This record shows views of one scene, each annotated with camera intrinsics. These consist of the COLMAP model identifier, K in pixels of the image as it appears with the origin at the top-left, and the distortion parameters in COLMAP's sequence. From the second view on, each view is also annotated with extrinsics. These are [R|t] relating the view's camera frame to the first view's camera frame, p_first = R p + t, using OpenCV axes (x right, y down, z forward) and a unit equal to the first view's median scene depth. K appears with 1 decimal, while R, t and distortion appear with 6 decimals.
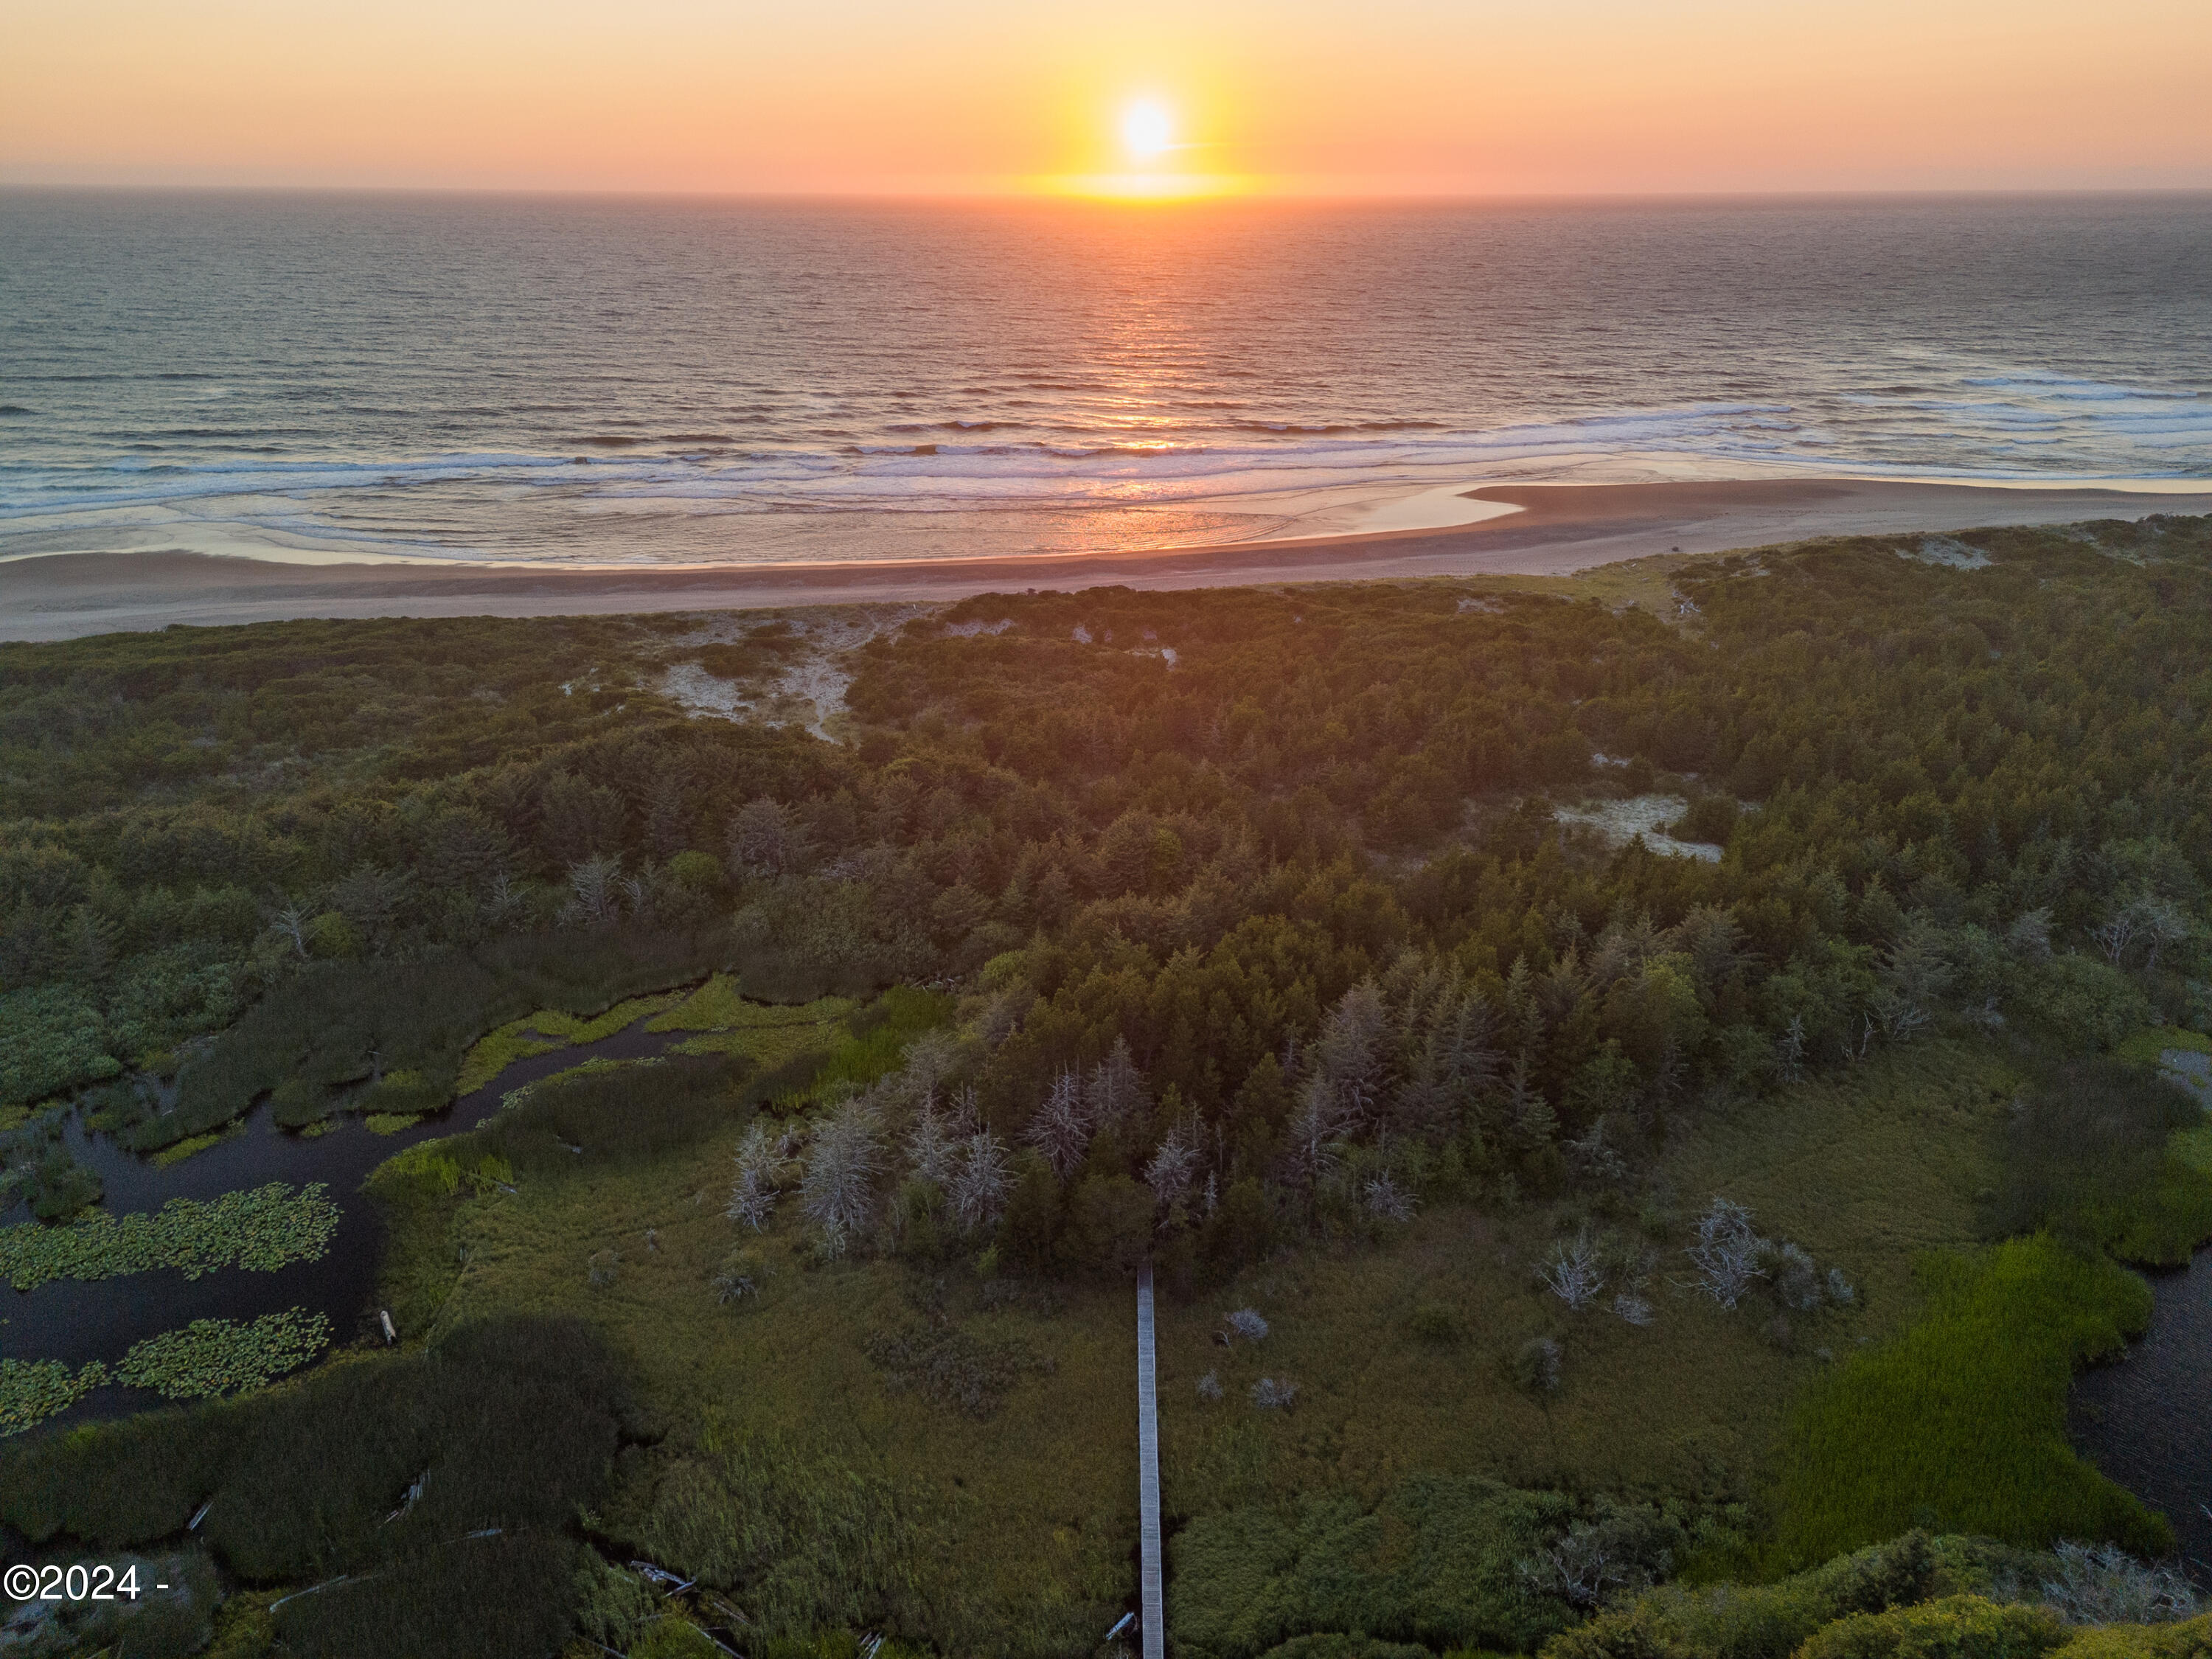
lens RADIAL K [[1591.0, 0, 1106.0], [0, 1591.0, 829.5], [0, 0, 1]] dist [0.043633, -0.026298]
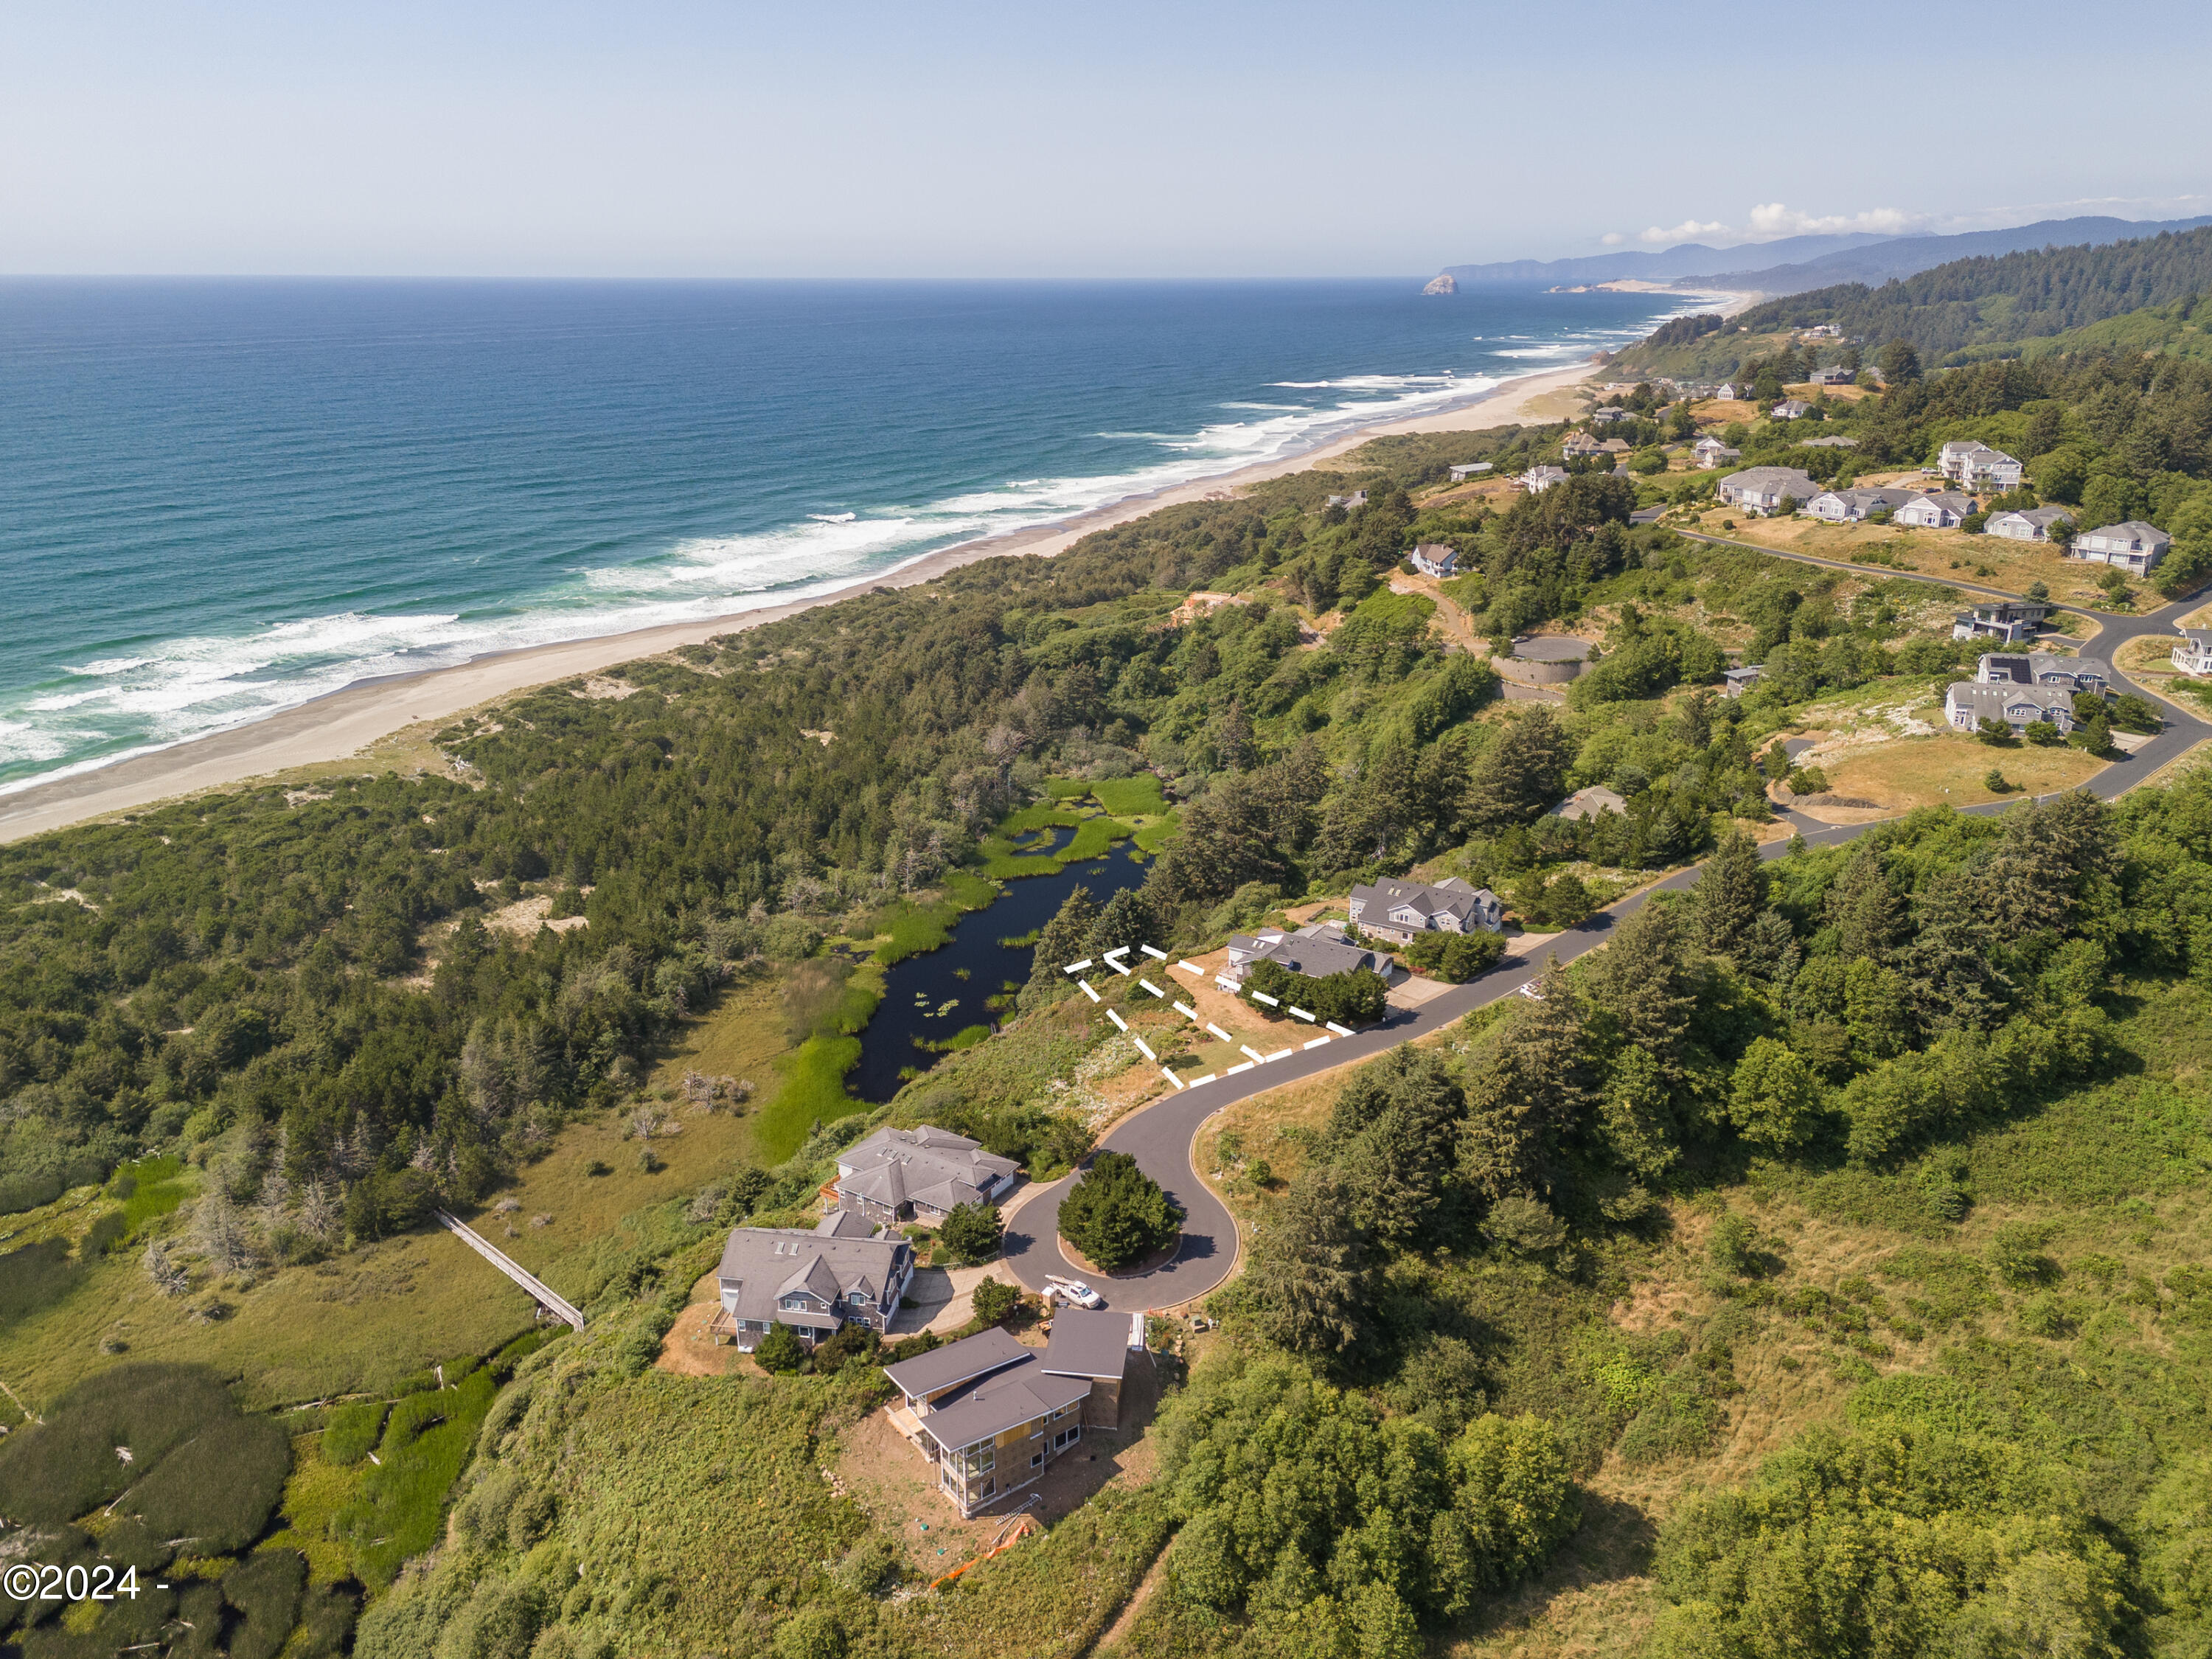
lens RADIAL K [[1591.0, 0, 1106.0], [0, 1591.0, 829.5], [0, 0, 1]] dist [0.043633, -0.026298]
pose [[0.665817, -0.235074, 0.708116, -0.535352], [0.272074, 0.960216, 0.062941, -0.042801], [-0.694740, 0.150753, 0.703286, -0.726987]]
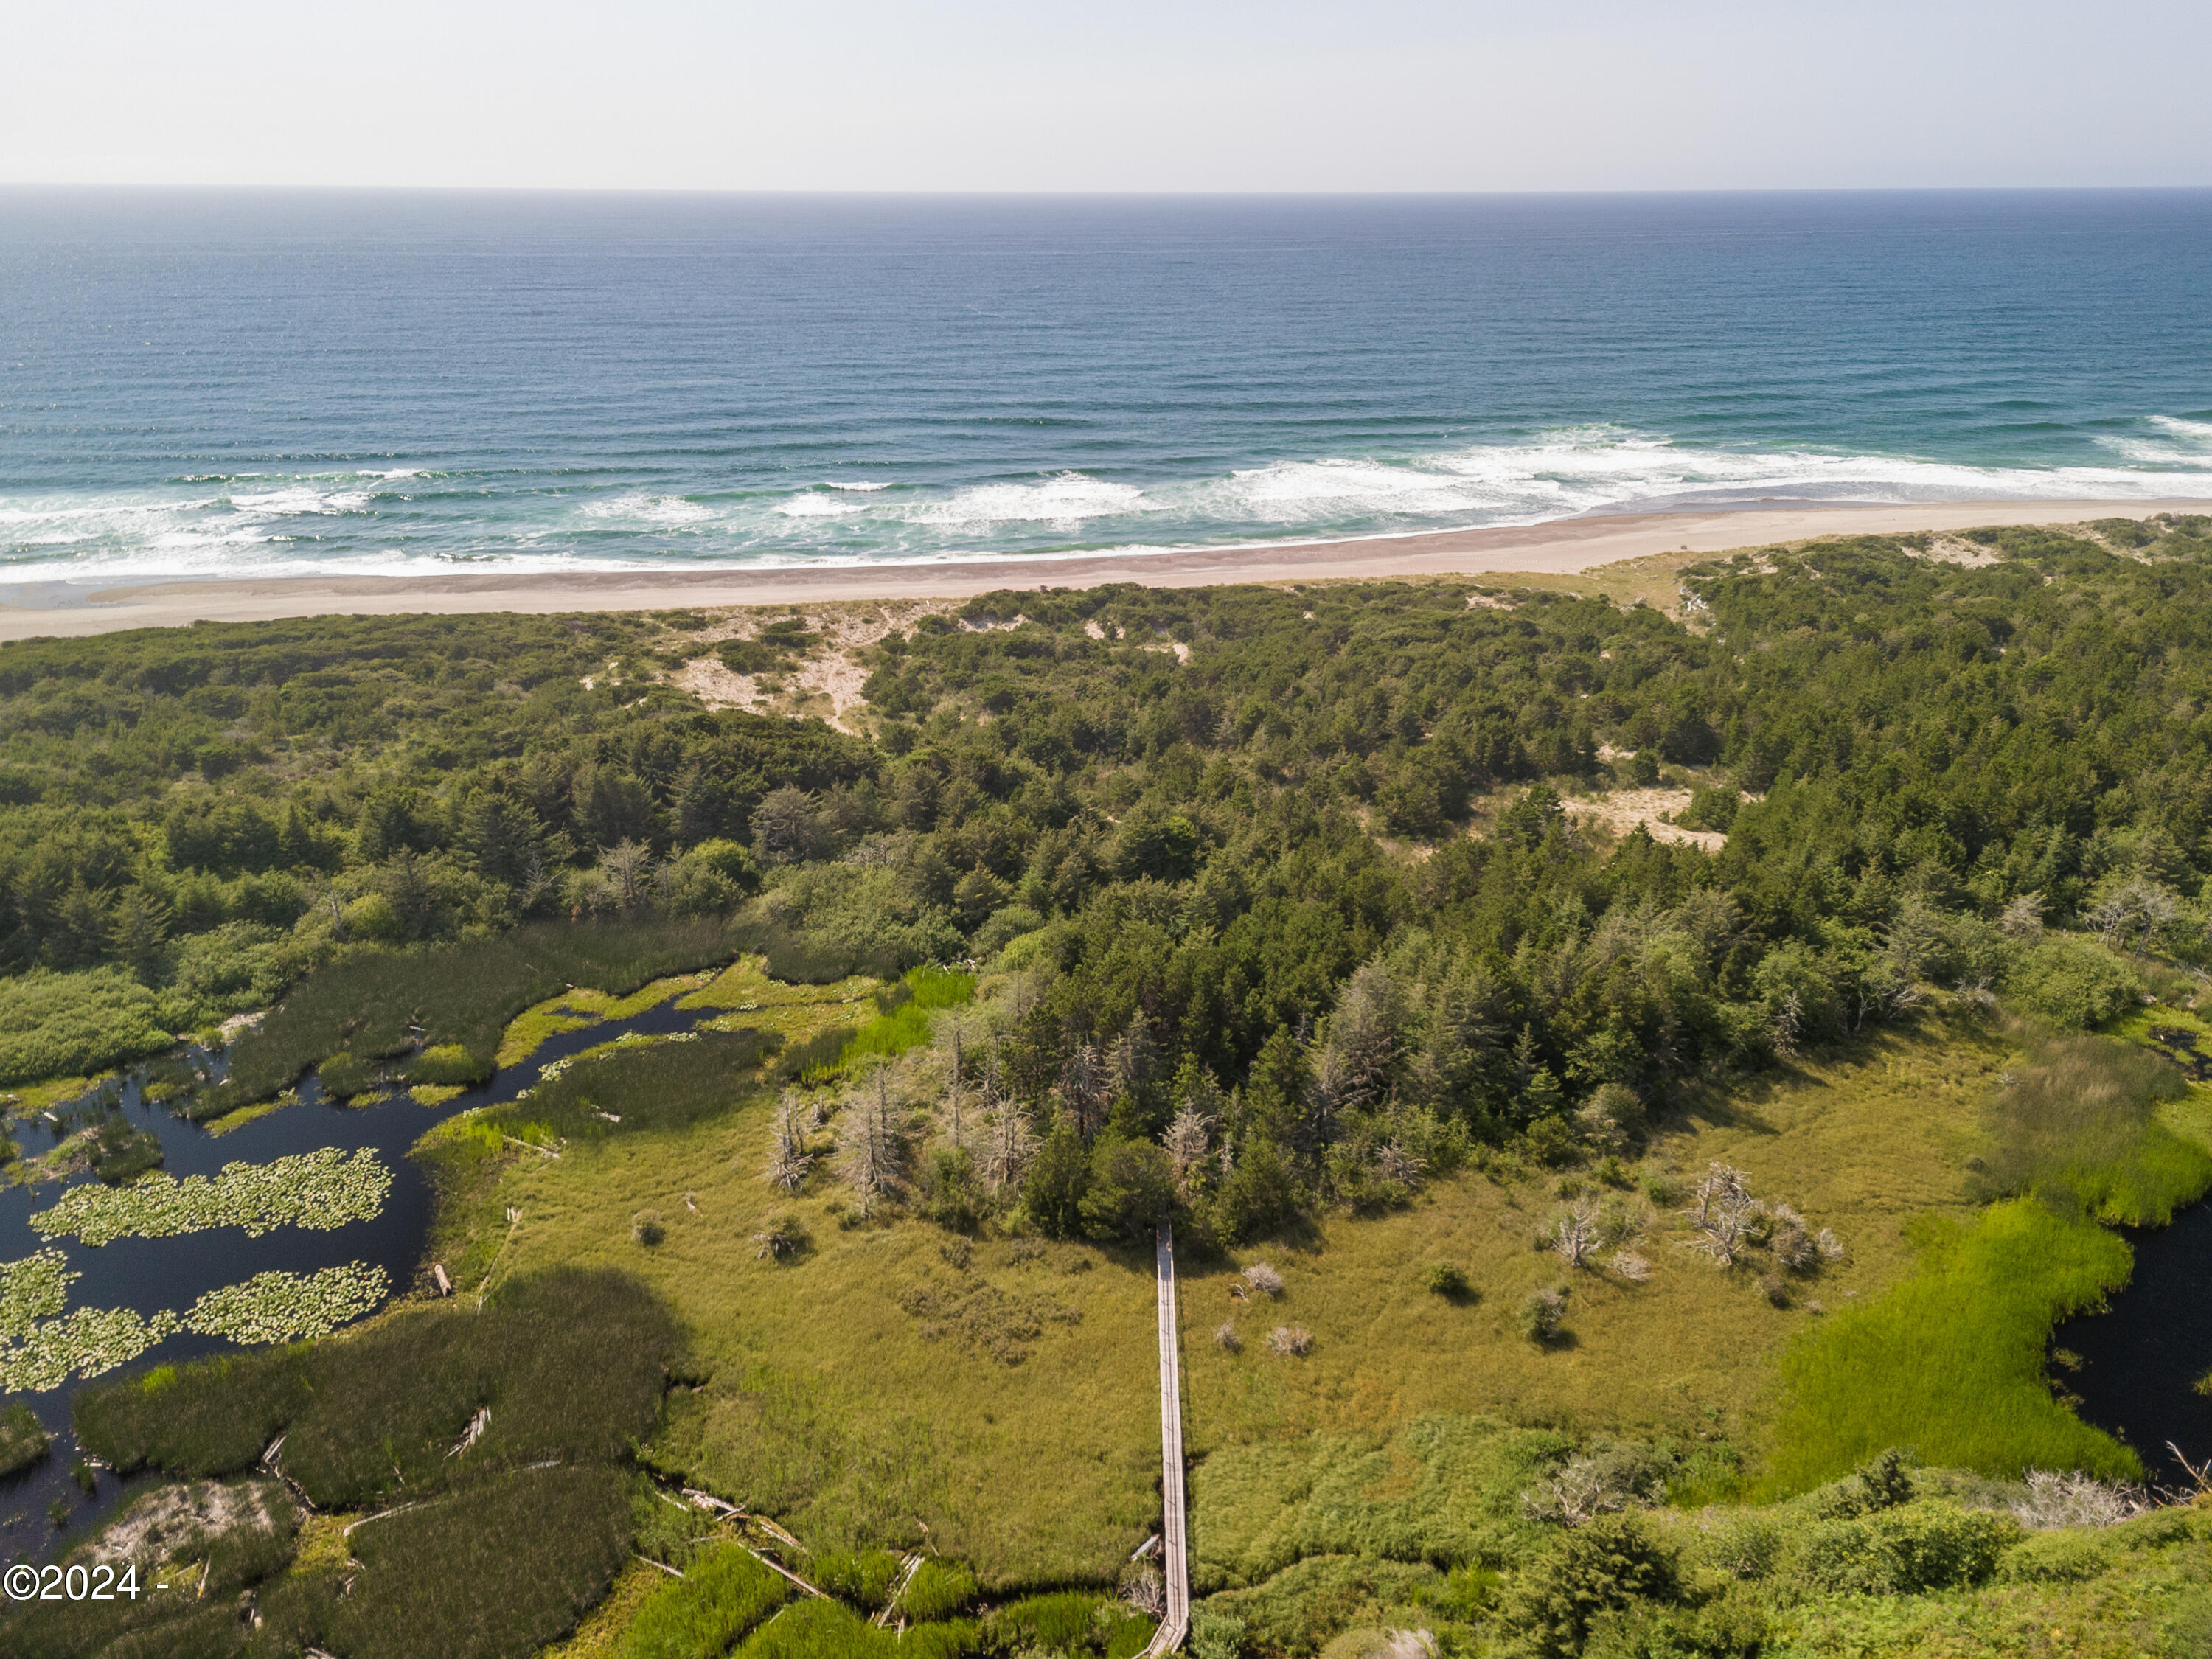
lens RADIAL K [[1612.9, 0, 1106.0], [0, 1612.9, 829.5], [0, 0, 1]] dist [0.040411, -0.026763]
pose [[0.999993, 0.000631, -0.003698, -0.007607], [-0.000644, 0.999993, -0.003565, 0.014681], [0.003696, 0.003568, 0.999987, -0.045906]]
